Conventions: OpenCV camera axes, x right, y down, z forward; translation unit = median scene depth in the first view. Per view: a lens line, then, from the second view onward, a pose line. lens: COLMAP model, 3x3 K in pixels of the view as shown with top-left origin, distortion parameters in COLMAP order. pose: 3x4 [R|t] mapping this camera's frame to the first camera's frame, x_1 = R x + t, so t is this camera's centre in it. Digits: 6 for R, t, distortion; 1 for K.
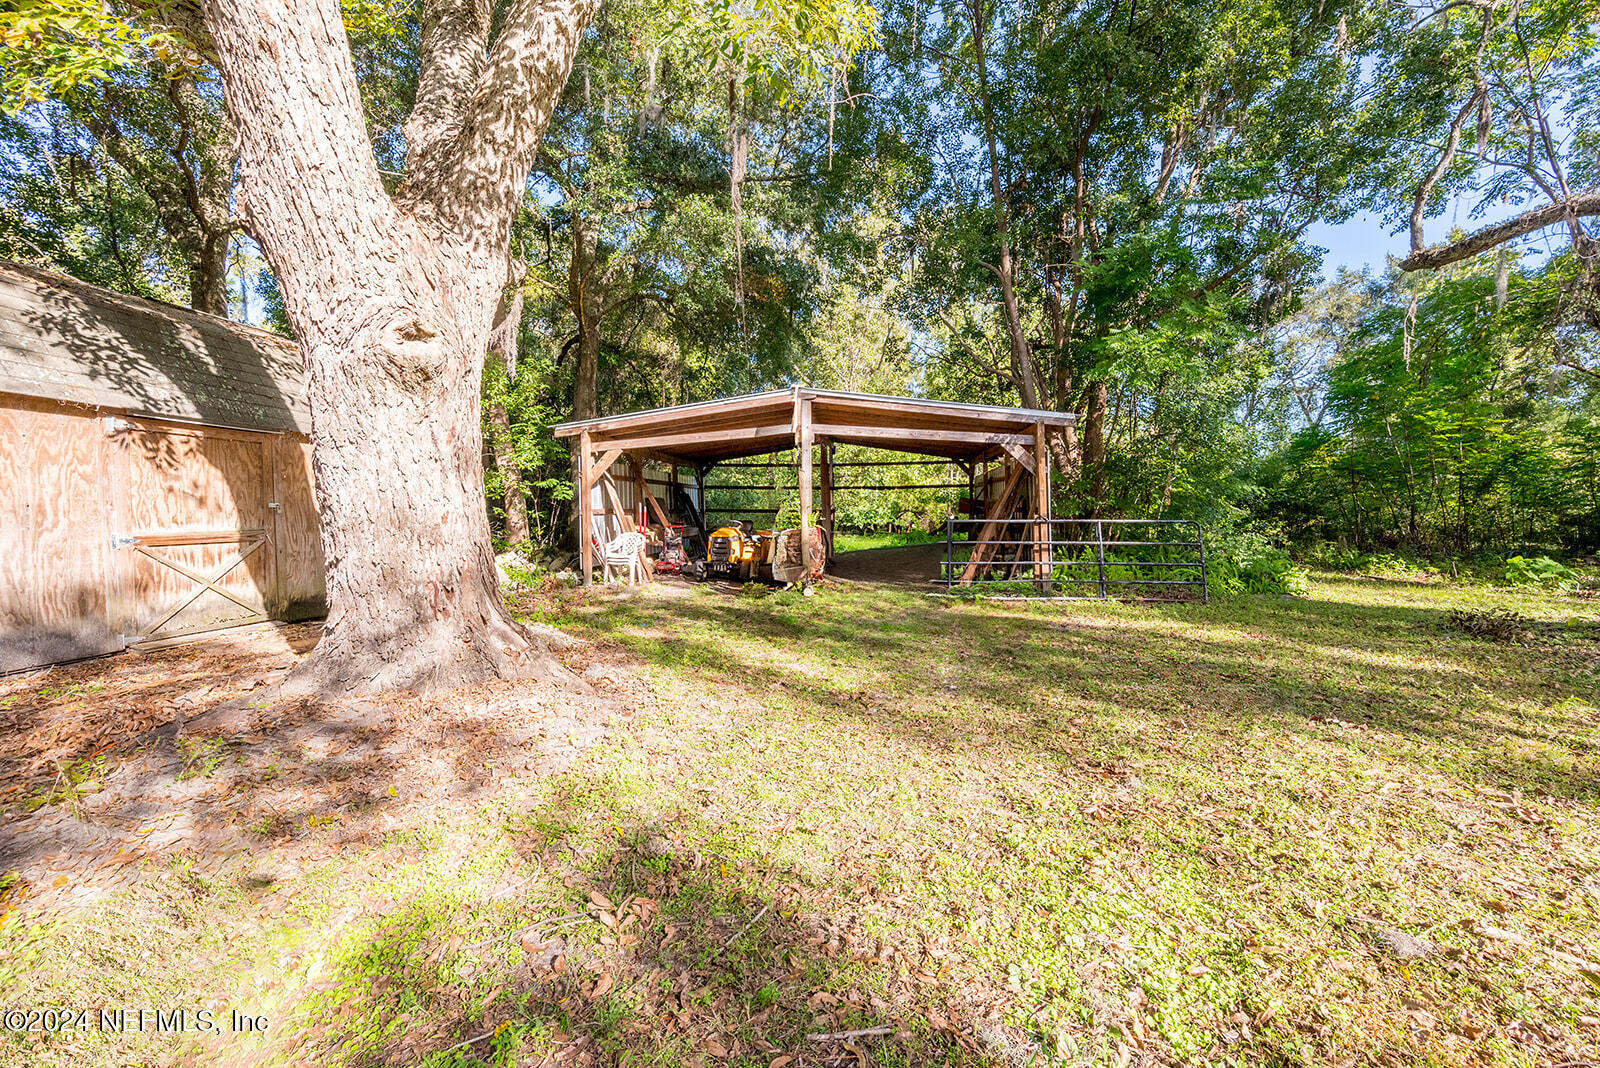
lens RADIAL K [[638.6, 0, 798.9], [0, 638.6, 533.7], [0, 0, 1]] dist [-0.001944, 0.000727]
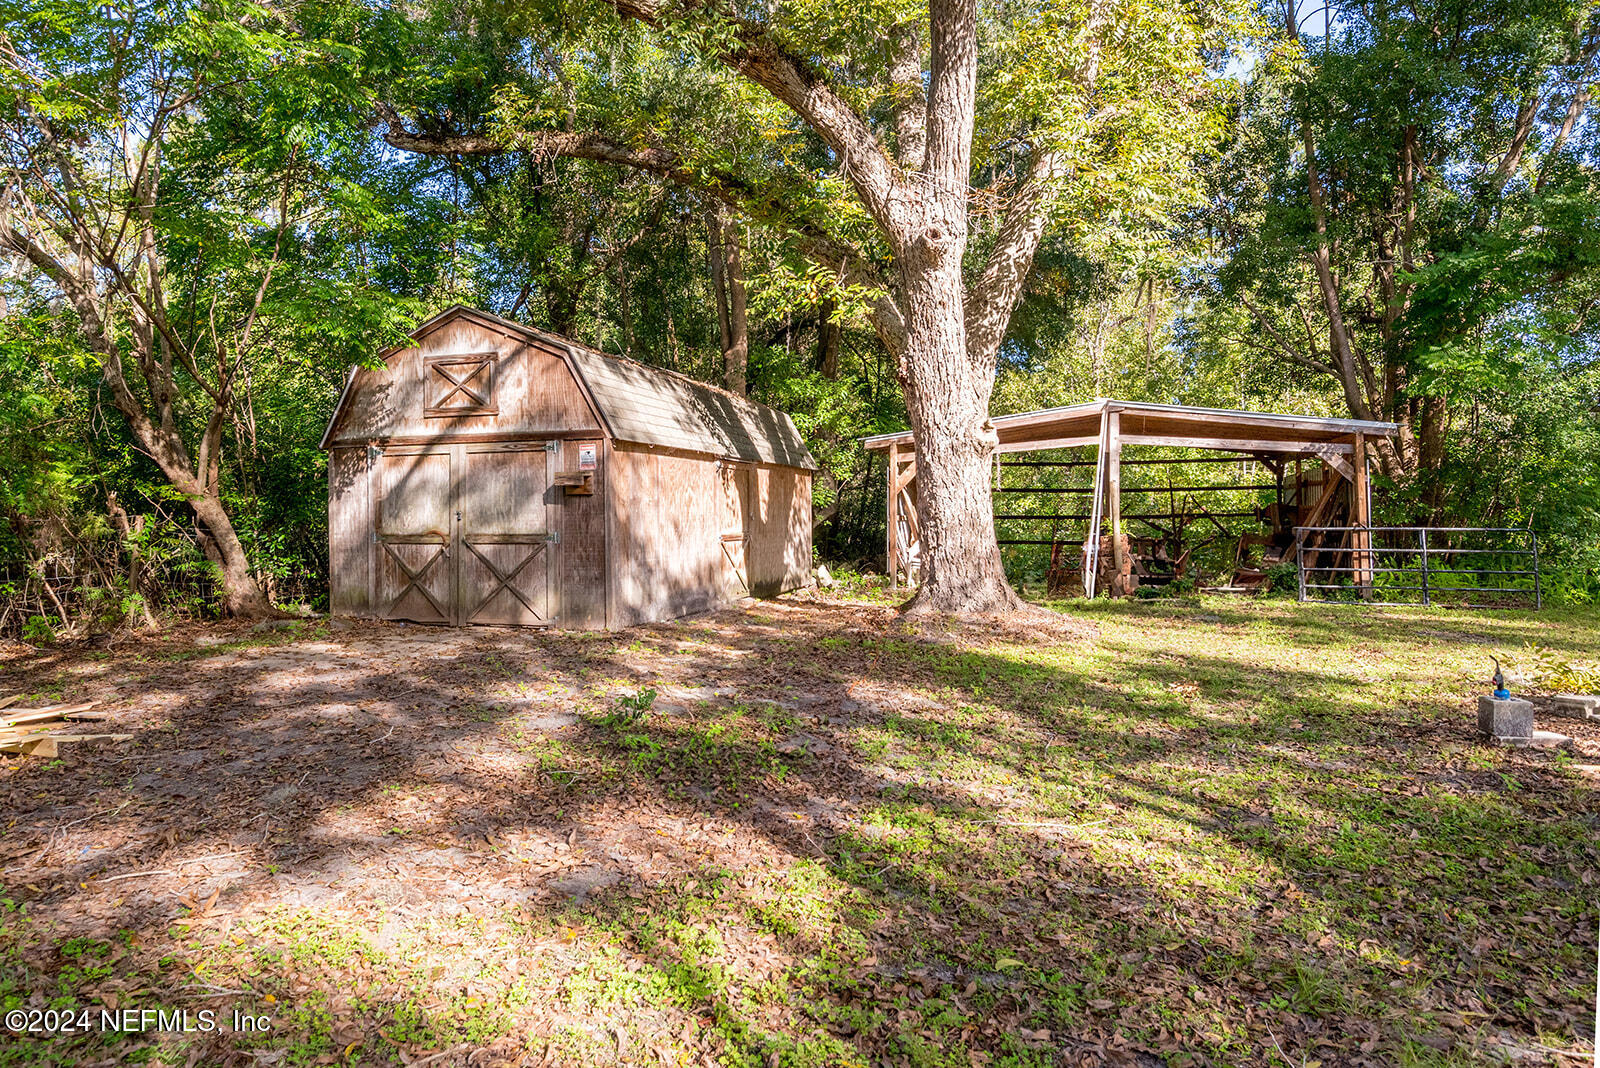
lens RADIAL K [[926.9, 0, 800.6], [0, 926.9, 529.9], [0, 0, 1]] dist [-0.002496, -0.000232]
pose [[0.979164, 0.003829, -0.203034, -0.189042], [-0.007984, 0.999775, -0.019652, 0.017854], [0.202913, 0.020863, 0.978974, -0.607616]]
